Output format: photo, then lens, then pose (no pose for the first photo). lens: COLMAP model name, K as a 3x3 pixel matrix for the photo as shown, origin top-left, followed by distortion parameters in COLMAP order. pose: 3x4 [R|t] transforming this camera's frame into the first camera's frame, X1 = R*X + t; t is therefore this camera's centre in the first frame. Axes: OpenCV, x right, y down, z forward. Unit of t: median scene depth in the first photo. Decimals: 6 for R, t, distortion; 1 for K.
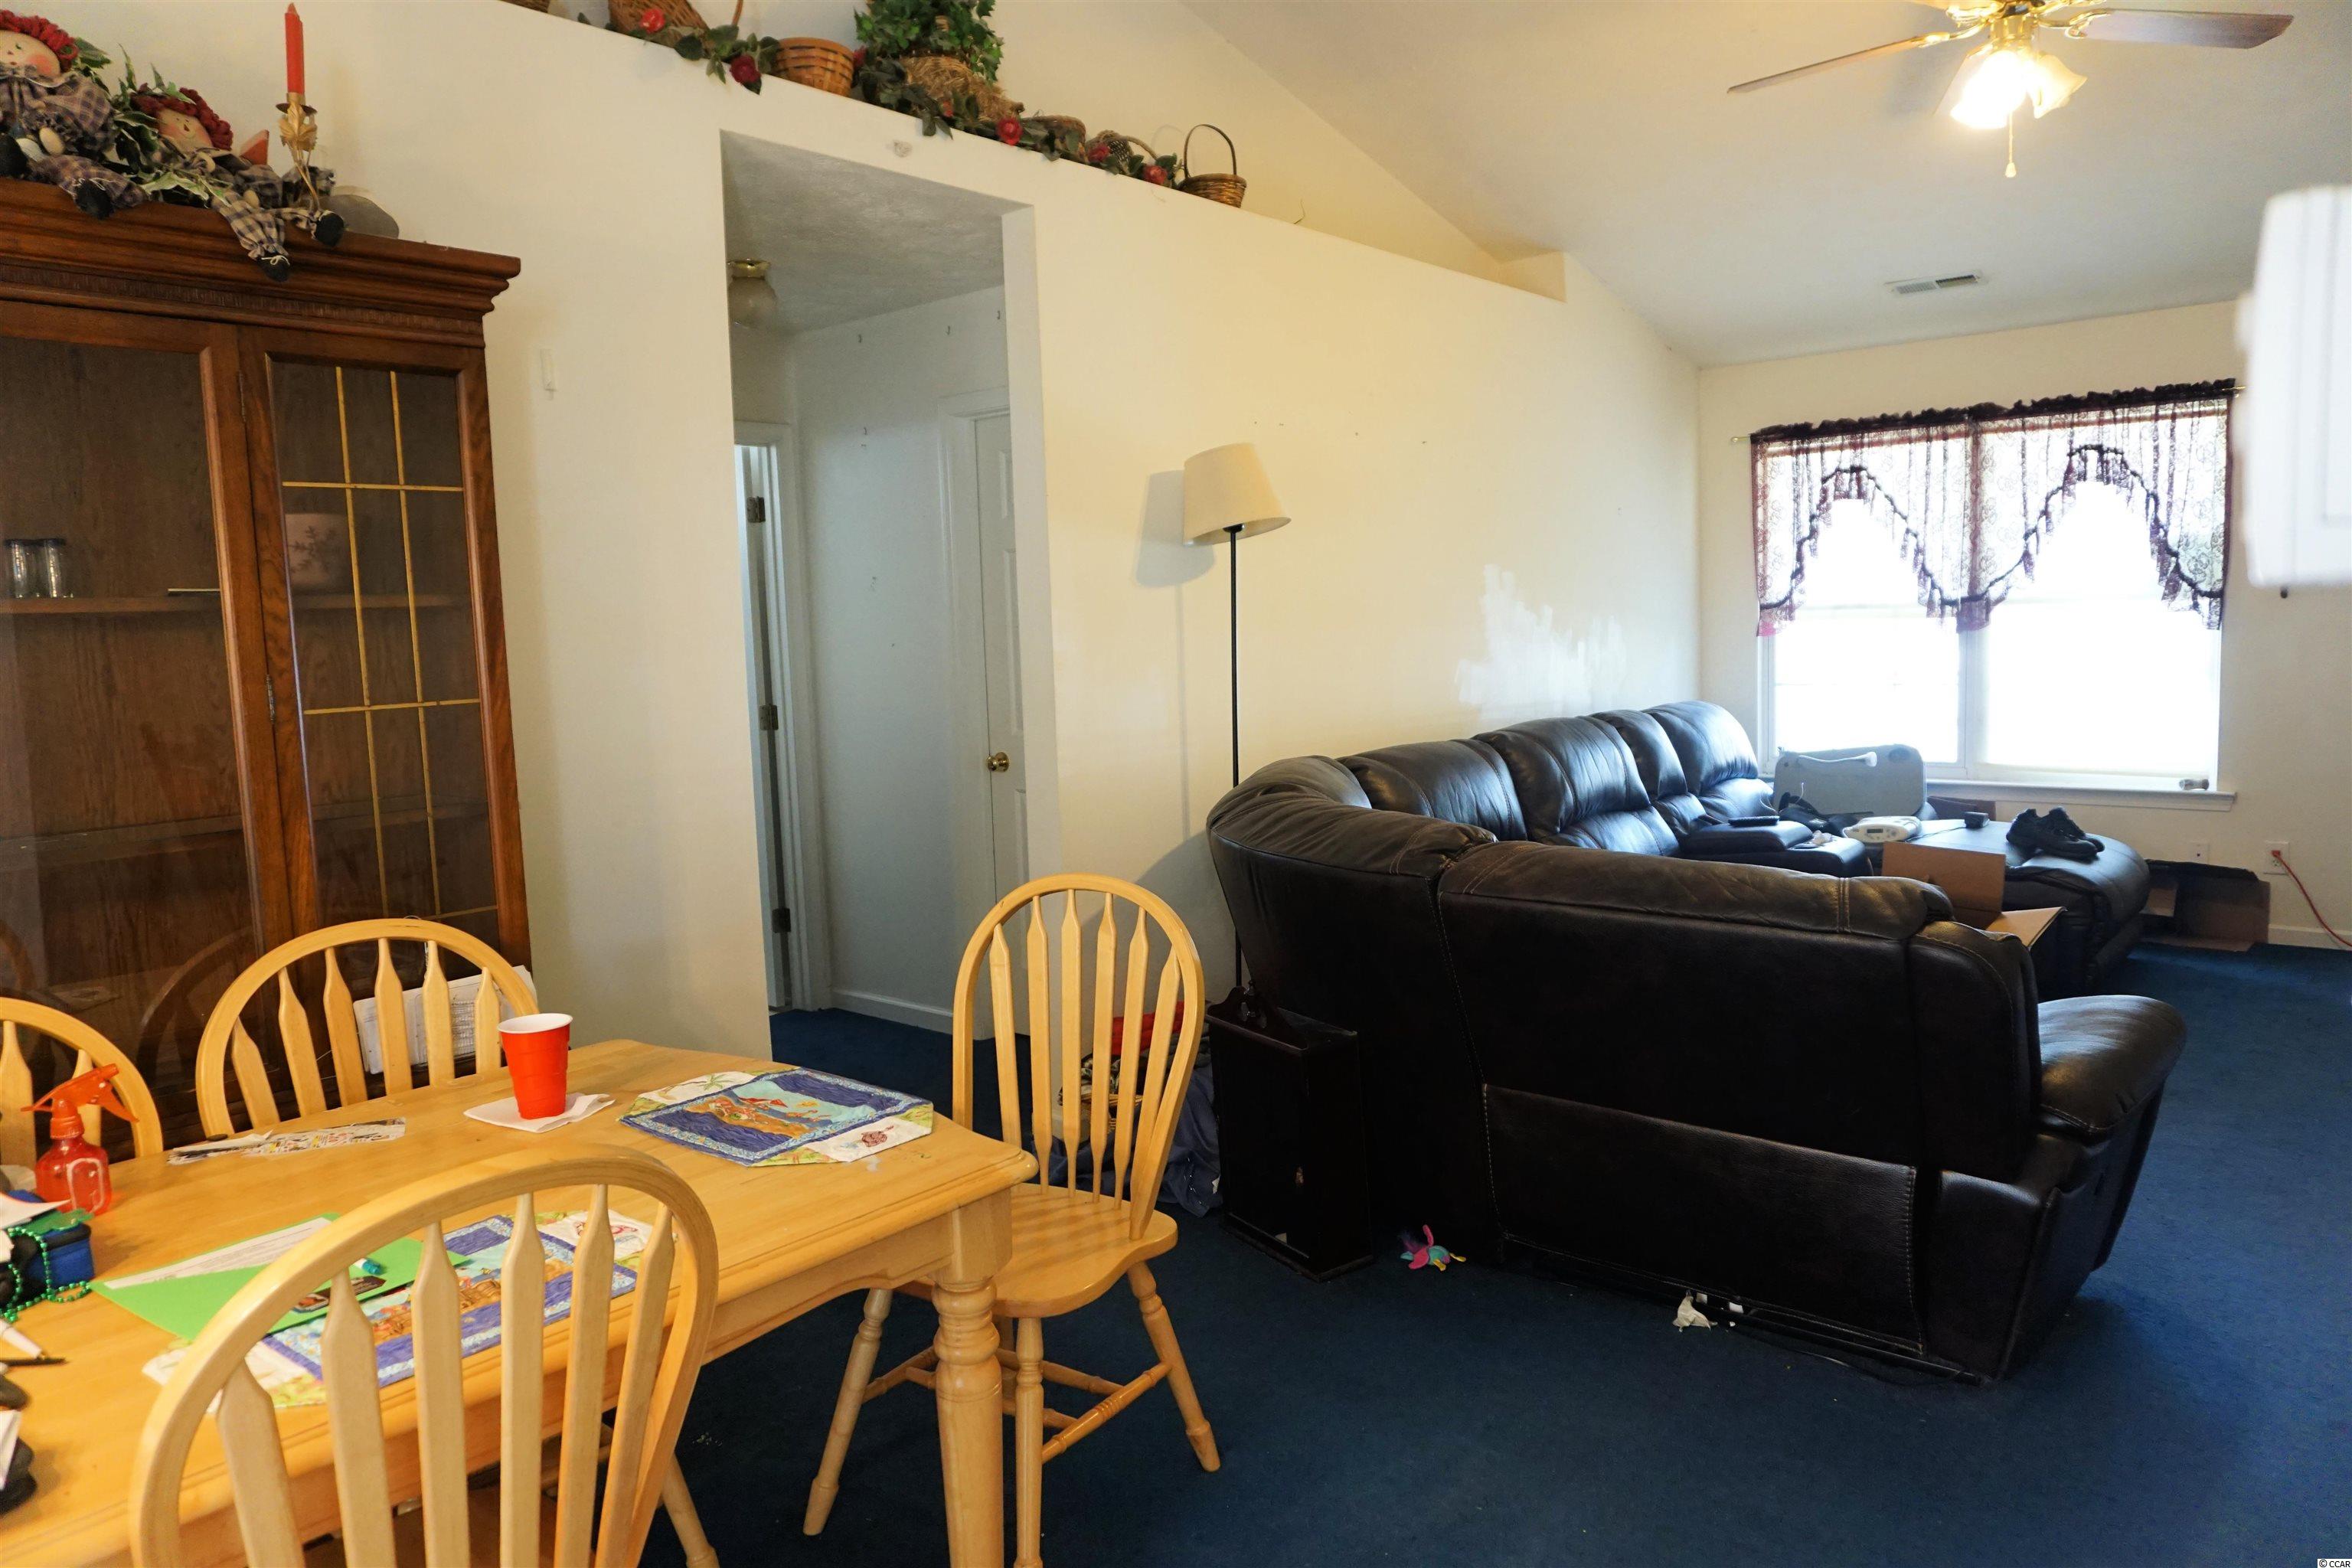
lens RADIAL K [[1564.3, 0, 1176.0], [0, 1564.3, 784.0], [0, 0, 1]] dist [-0.067306, 0.049819]
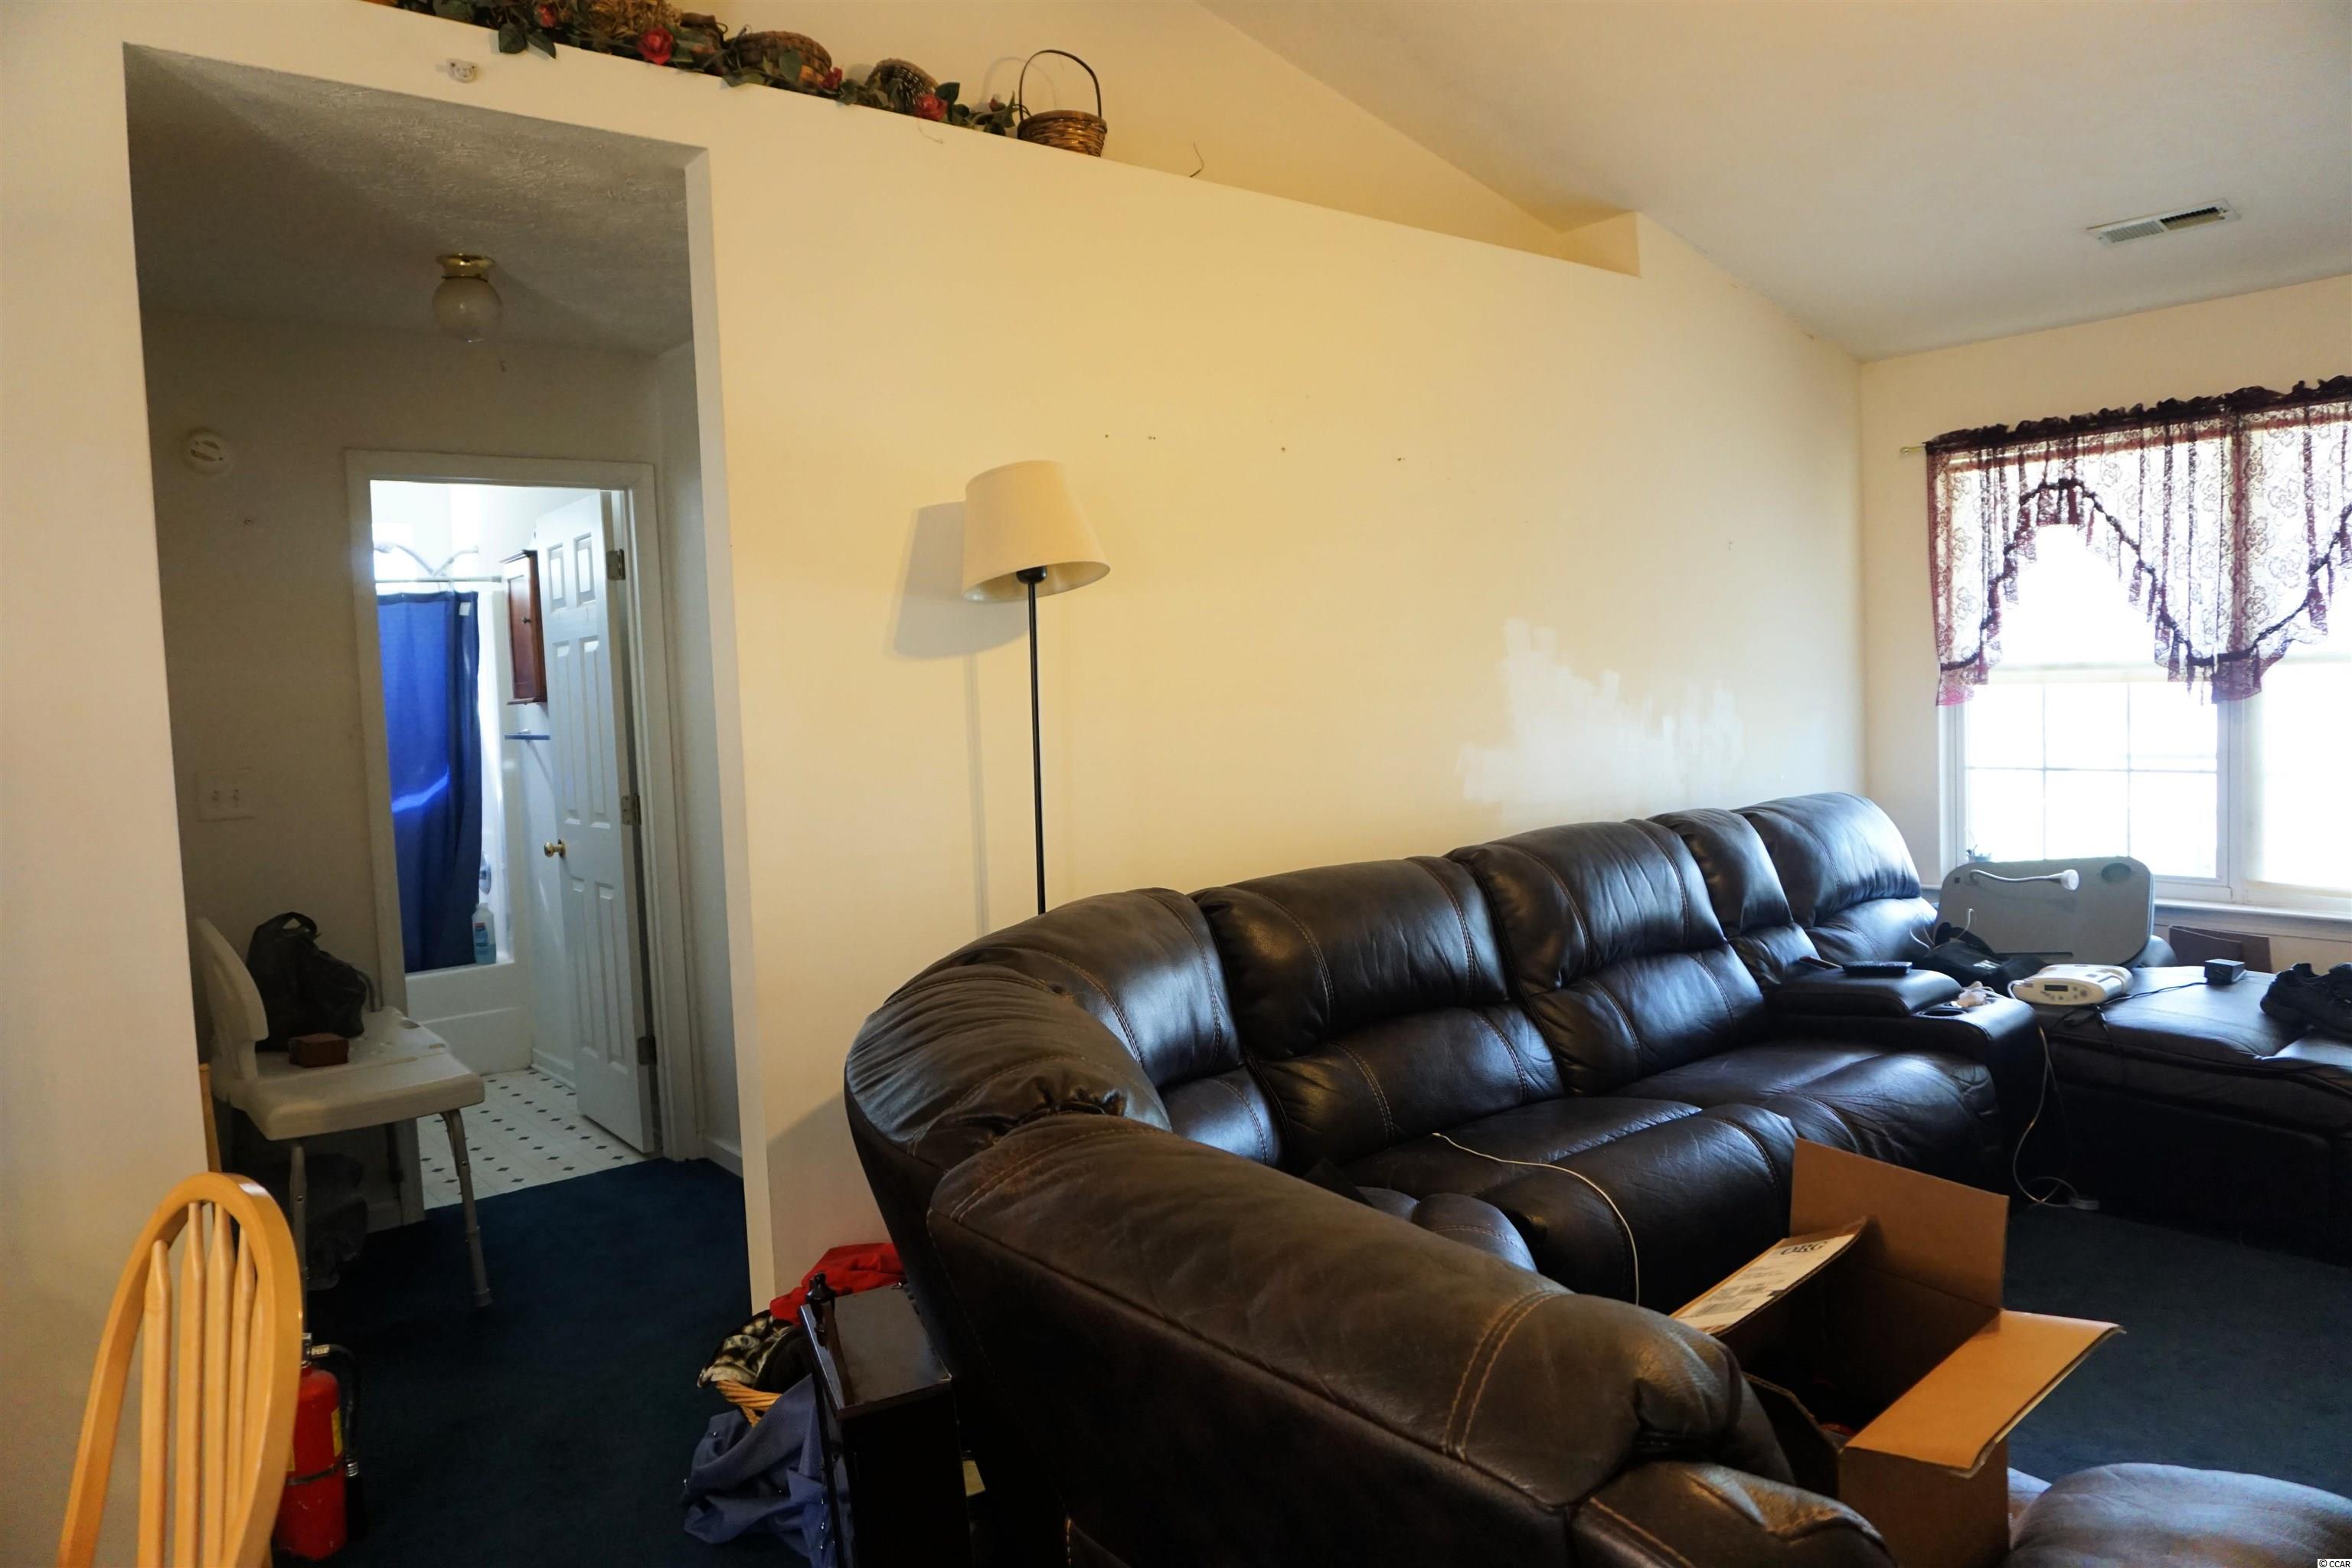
lens RADIAL K [[1549.7, 0, 1165.3], [0, 1549.7, 779.5], [0, 0, 1]] dist [-0.071173, 0.043147]
pose [[0.981329, 0.010421, -0.192054, 0.223273], [-0.016197, 0.999462, -0.028531, -0.046914], [0.191653, 0.031109, 0.980970, 0.286520]]
